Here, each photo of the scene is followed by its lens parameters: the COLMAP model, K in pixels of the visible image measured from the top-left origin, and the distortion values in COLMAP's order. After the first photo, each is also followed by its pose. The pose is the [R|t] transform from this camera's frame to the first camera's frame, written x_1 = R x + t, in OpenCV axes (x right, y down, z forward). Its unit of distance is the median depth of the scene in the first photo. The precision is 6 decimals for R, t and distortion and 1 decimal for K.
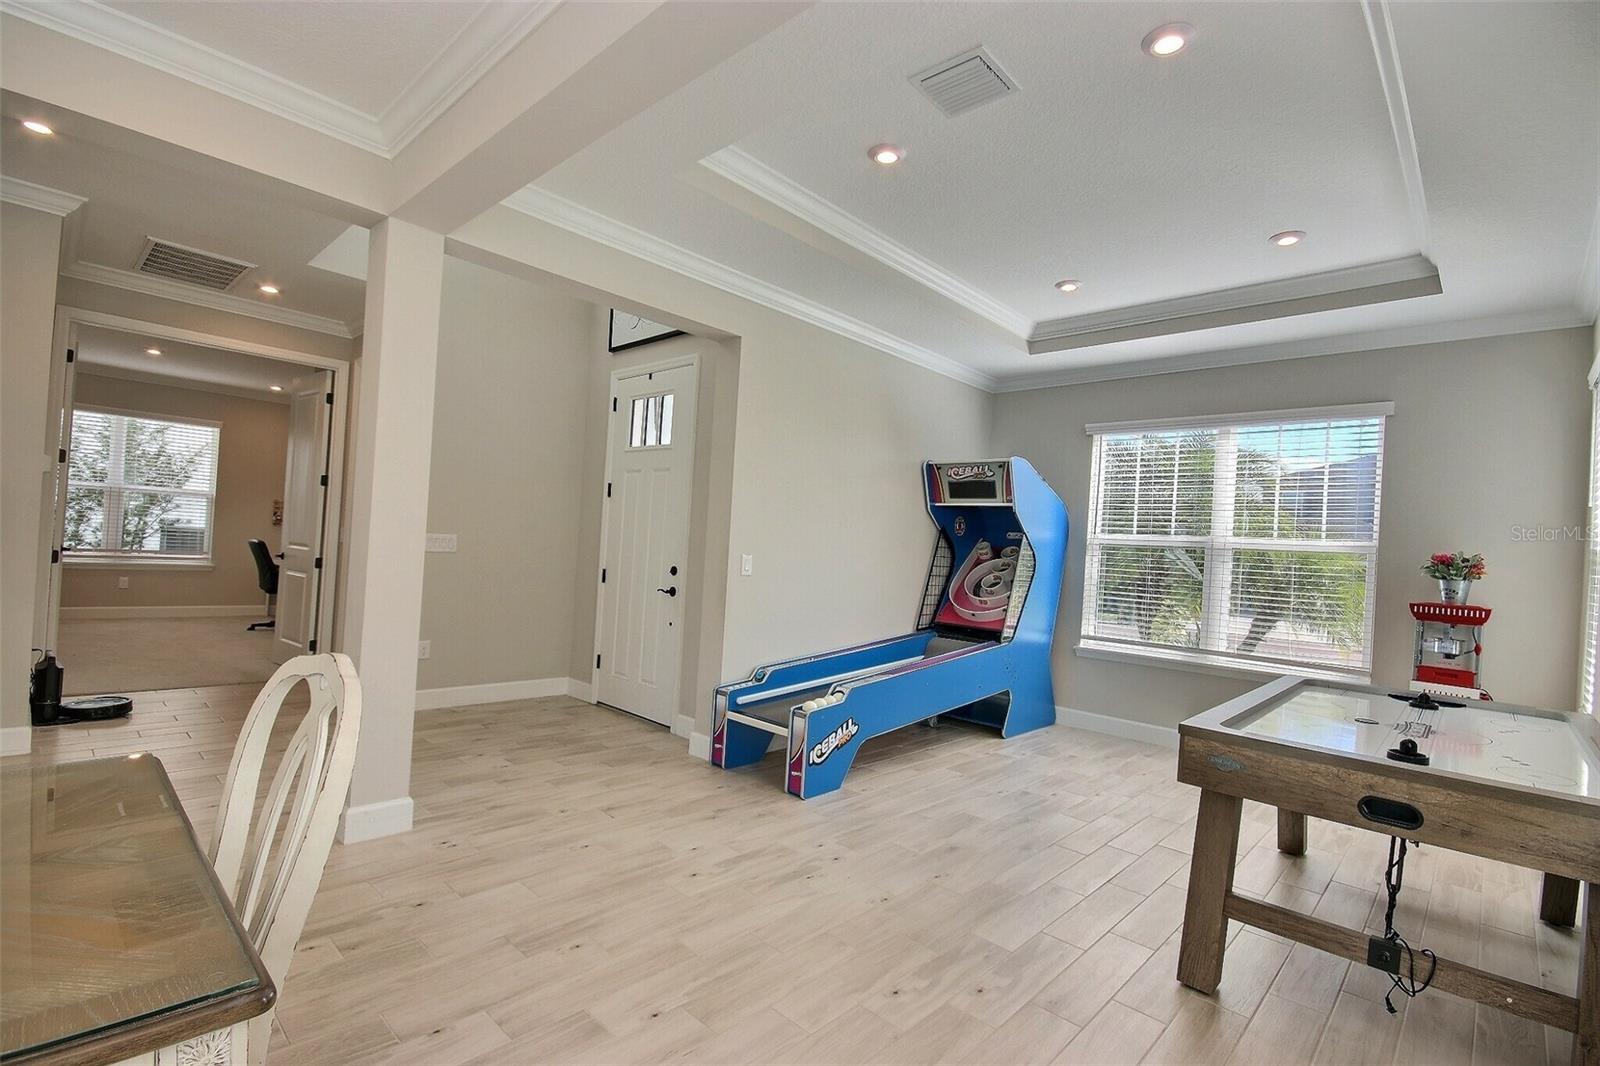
lens RADIAL K [[739.0, 0, 794.0], [0, 739.0, 543.6], [0, 0, 1]] dist [-0.002738, -0.001273]
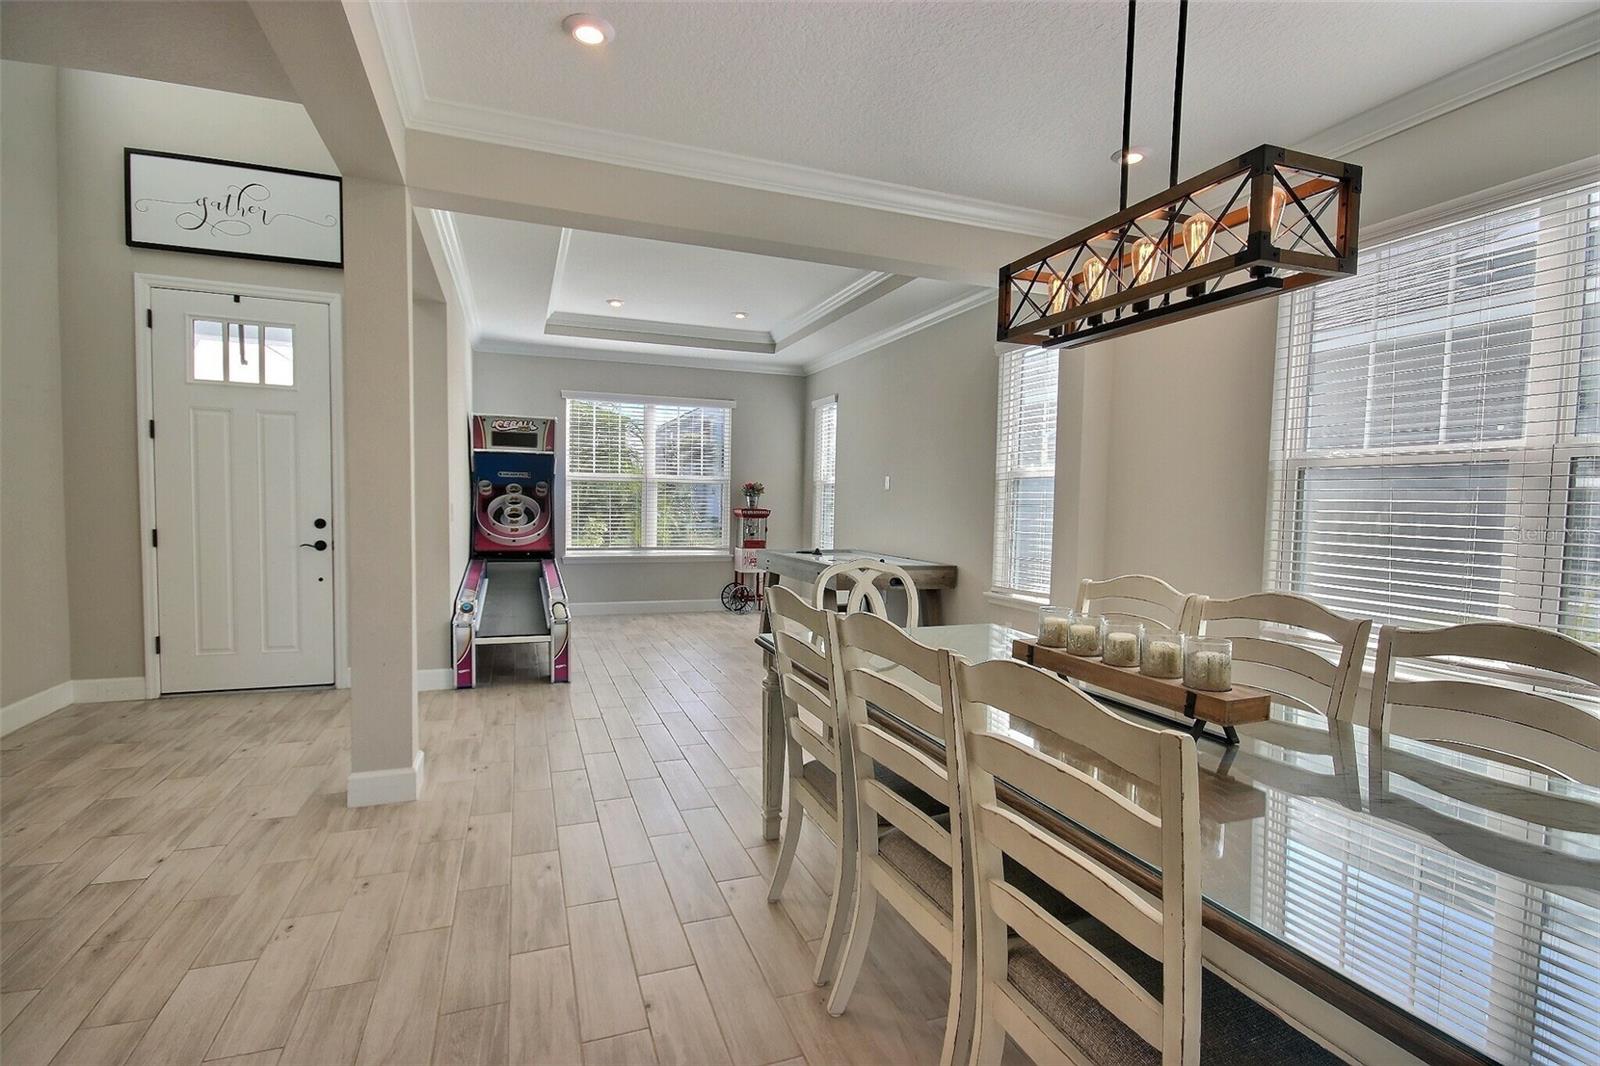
lens RADIAL K [[739.0, 0, 794.0], [0, 739.0, 543.6], [0, 0, 1]] dist [-0.002738, -0.001273]
pose [[0.438091, -0.103557, 0.892946, -0.763387], [0.001437, 0.993422, 0.114504, -0.046386], [-0.898929, -0.048881, 0.435358, 0.042421]]
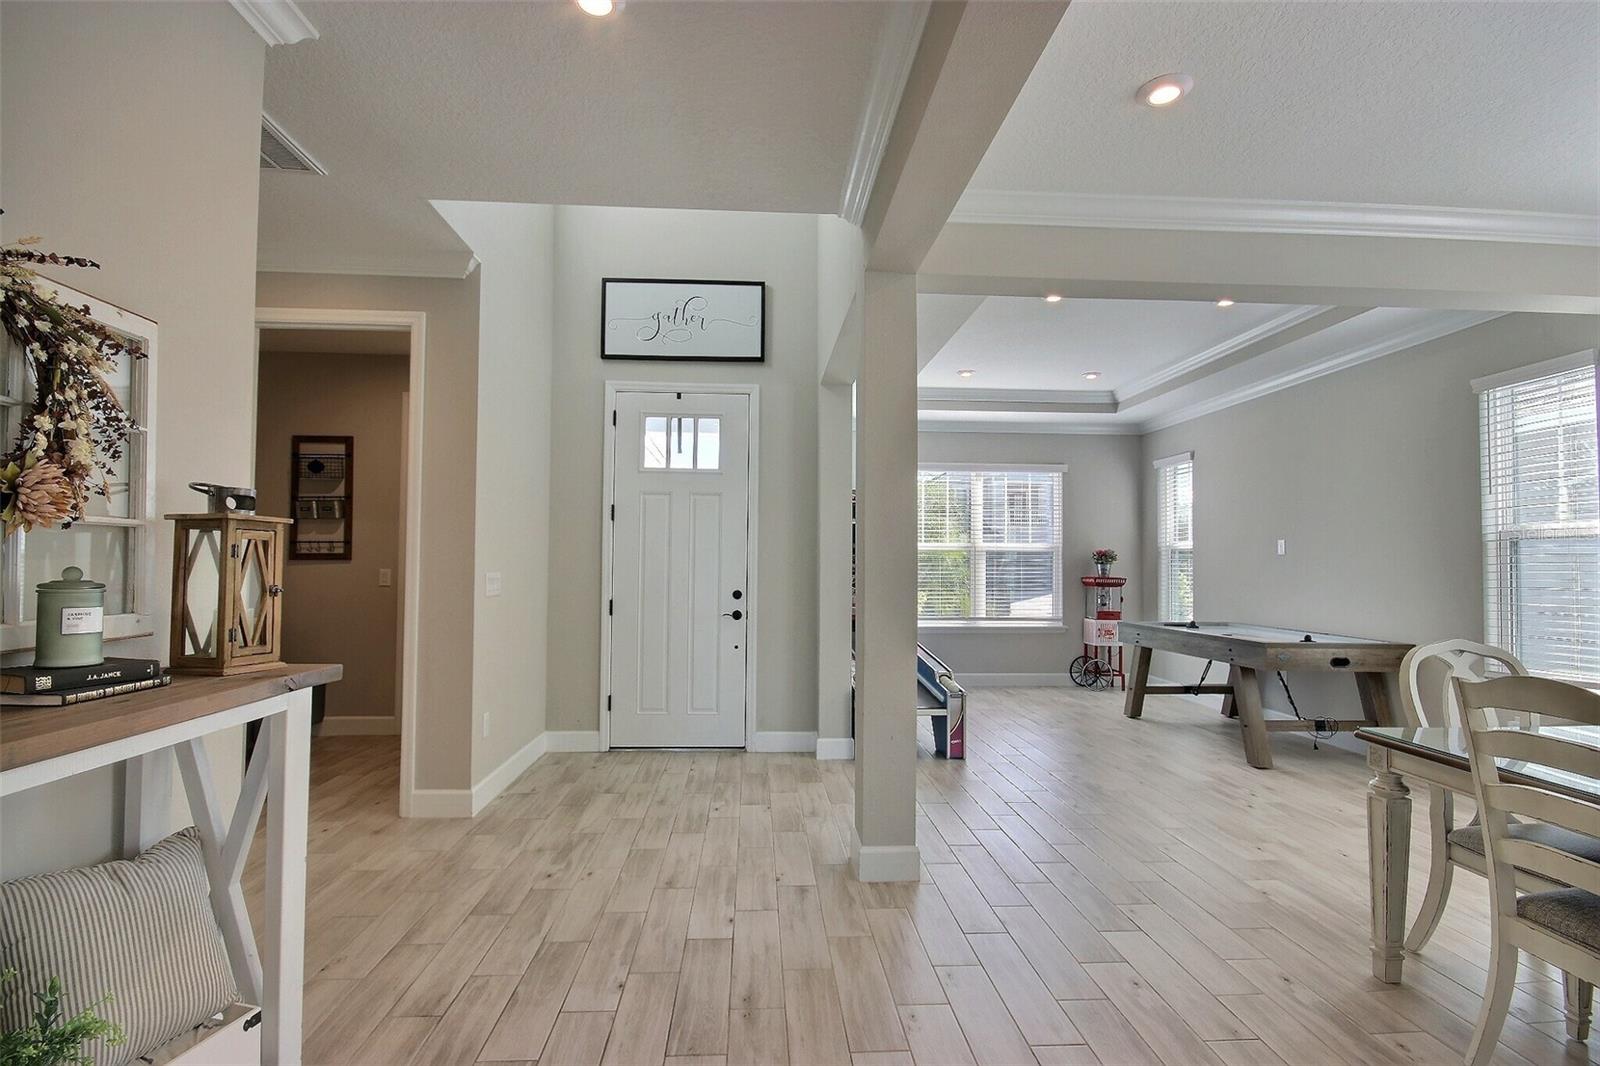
lens RADIAL K [[739.0, 0, 794.0], [0, 739.0, 543.6], [0, 0, 1]] dist [-0.002738, -0.001273]
pose [[0.682774, -0.033102, 0.729879, -0.874888], [0.028391, 0.999421, 0.018768, -0.051845], [-0.730078, 0.007908, 0.683318, 0.251496]]
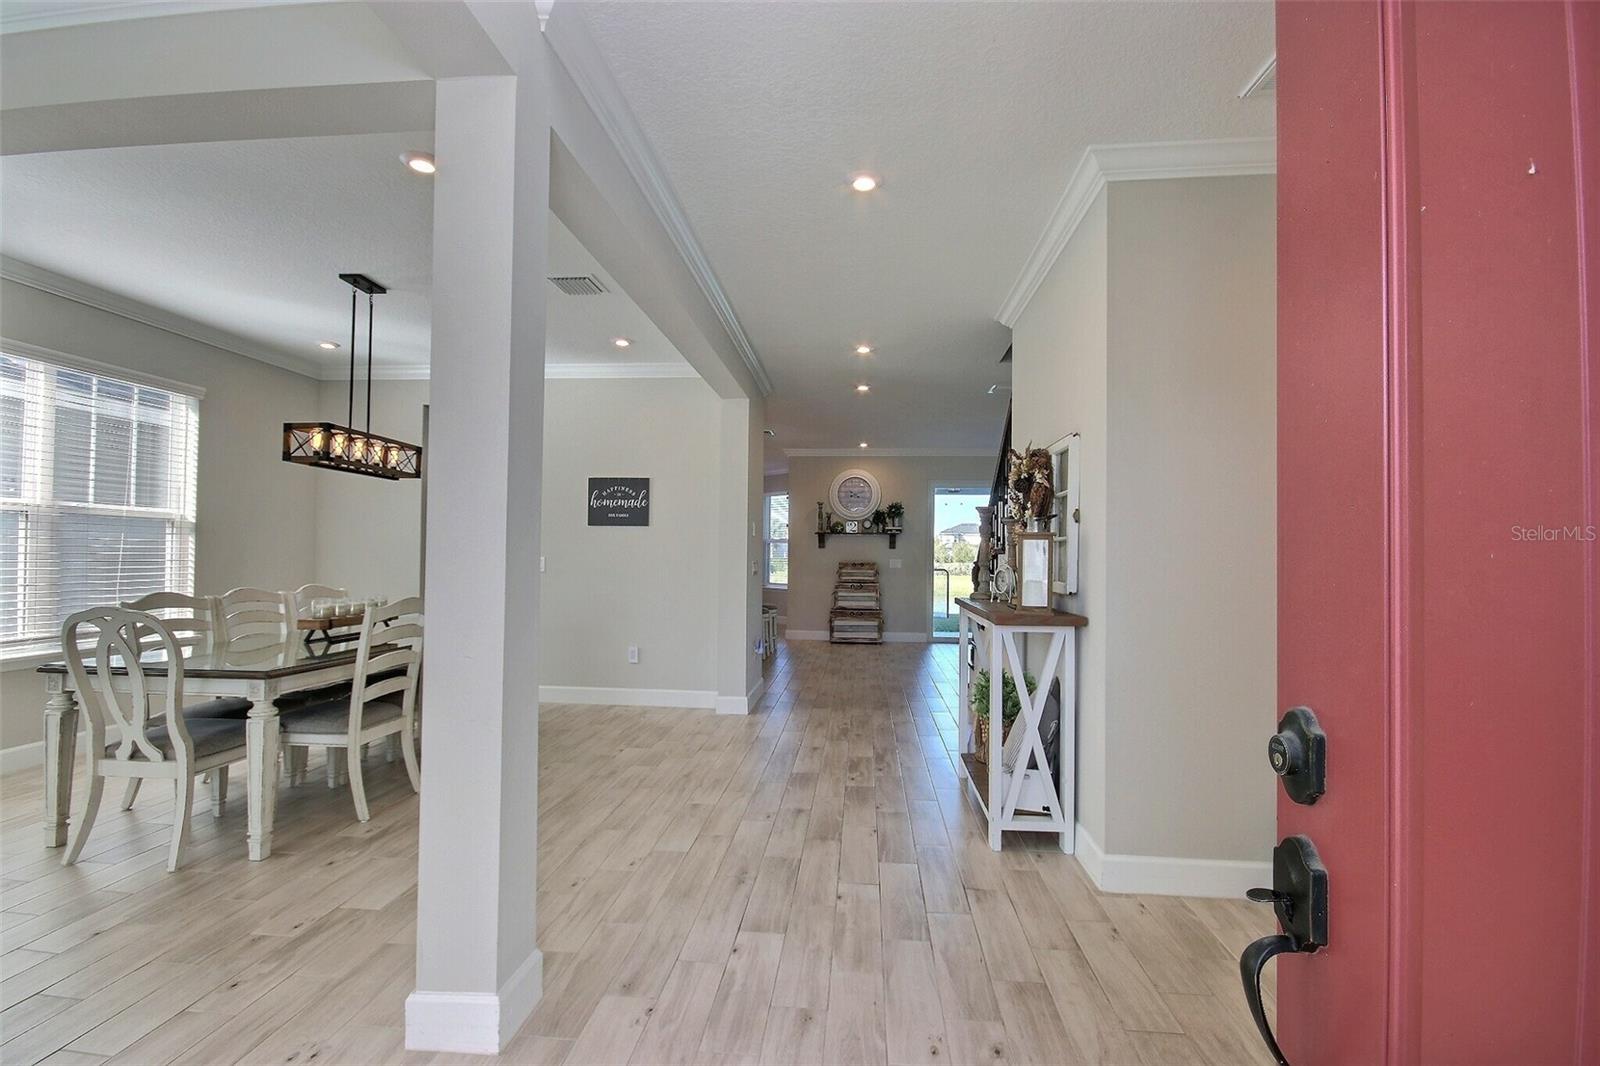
lens RADIAL K [[739.0, 0, 794.0], [0, 739.0, 543.6], [0, 0, 1]] dist [-0.002738, -0.001273]
pose [[-0.783910, -0.078626, -0.615876, -0.229914], [-0.054656, 0.996837, -0.057693, -0.006089], [0.618465, -0.011564, -0.785728, 1.066588]]
